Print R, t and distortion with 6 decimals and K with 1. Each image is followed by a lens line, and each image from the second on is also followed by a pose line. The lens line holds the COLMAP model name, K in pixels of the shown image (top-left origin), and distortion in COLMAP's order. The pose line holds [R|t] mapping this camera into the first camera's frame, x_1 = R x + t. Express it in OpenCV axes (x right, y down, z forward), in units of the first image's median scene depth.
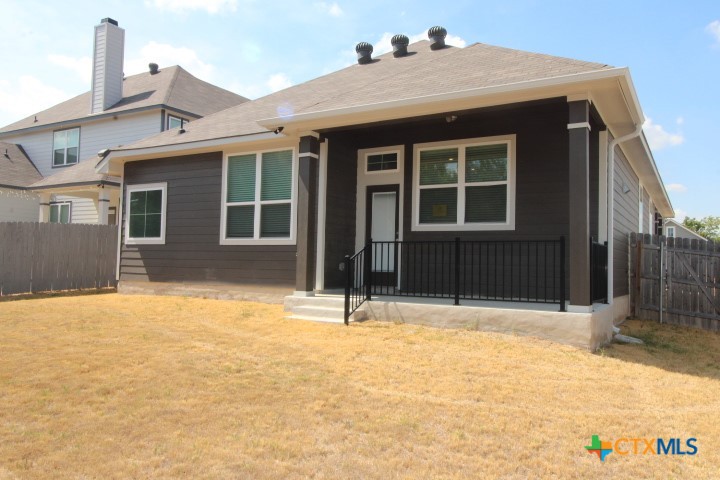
lens RADIAL K [[565.6, 0, 364.0], [0, 565.6, 241.9], [0, 0, 1]] dist [0.004045, 0.008386]
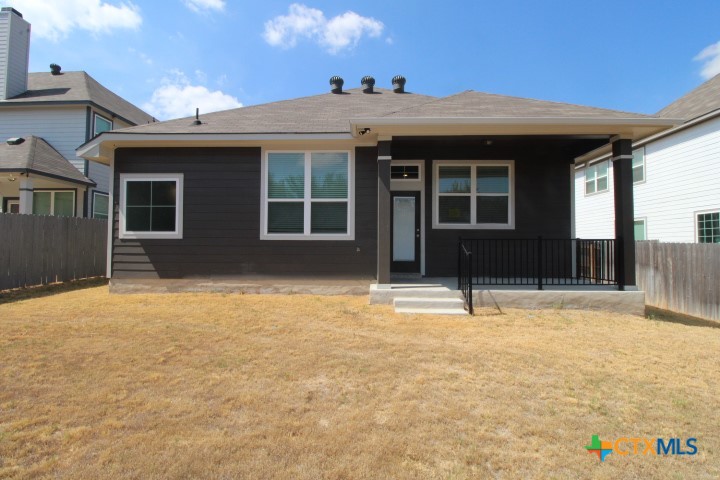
lens RADIAL K [[332.0, 0, 358.0], [0, 332.0, 238.5], [0, 0, 1]] dist [-0.015624, -0.003177]
pose [[0.872285, -0.005893, 0.488963, -0.393178], [-0.006977, 0.999676, 0.024495, -0.012983], [-0.488949, -0.024778, 0.871960, 0.398724]]
